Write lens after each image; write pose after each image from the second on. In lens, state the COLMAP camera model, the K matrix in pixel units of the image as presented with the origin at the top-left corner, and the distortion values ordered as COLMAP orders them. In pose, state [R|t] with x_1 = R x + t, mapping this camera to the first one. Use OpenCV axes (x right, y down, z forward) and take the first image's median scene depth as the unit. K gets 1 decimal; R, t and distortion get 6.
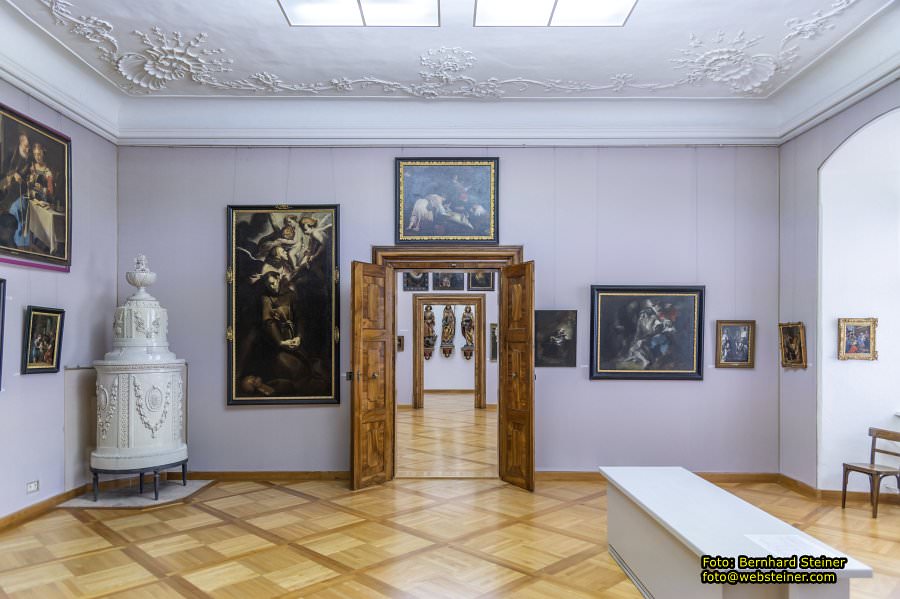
lens RADIAL K [[565.7, 0, 455.1], [0, 565.7, 329.5], [0, 0, 1]] dist [-0.000094, 0.000134]
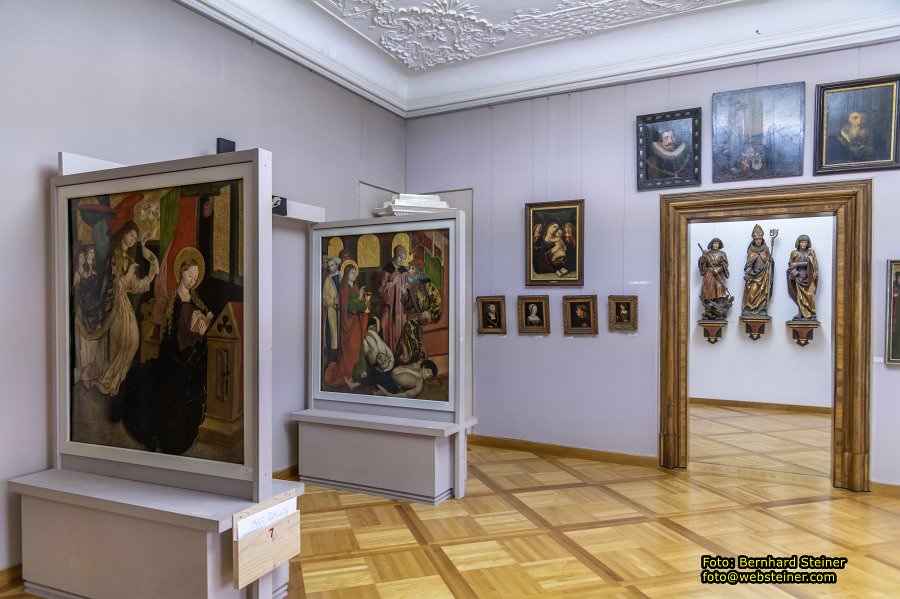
lens RADIAL K [[619.5, 0, 419.4], [0, 619.5, 299.1], [0, 0, 1]] dist [-0.005797, -0.003541]
pose [[0.870419, 0.005531, -0.492280, -0.003075], [0.000211, 0.999933, 0.011609, 0.005773], [0.492311, -0.010209, 0.870359, 0.368251]]
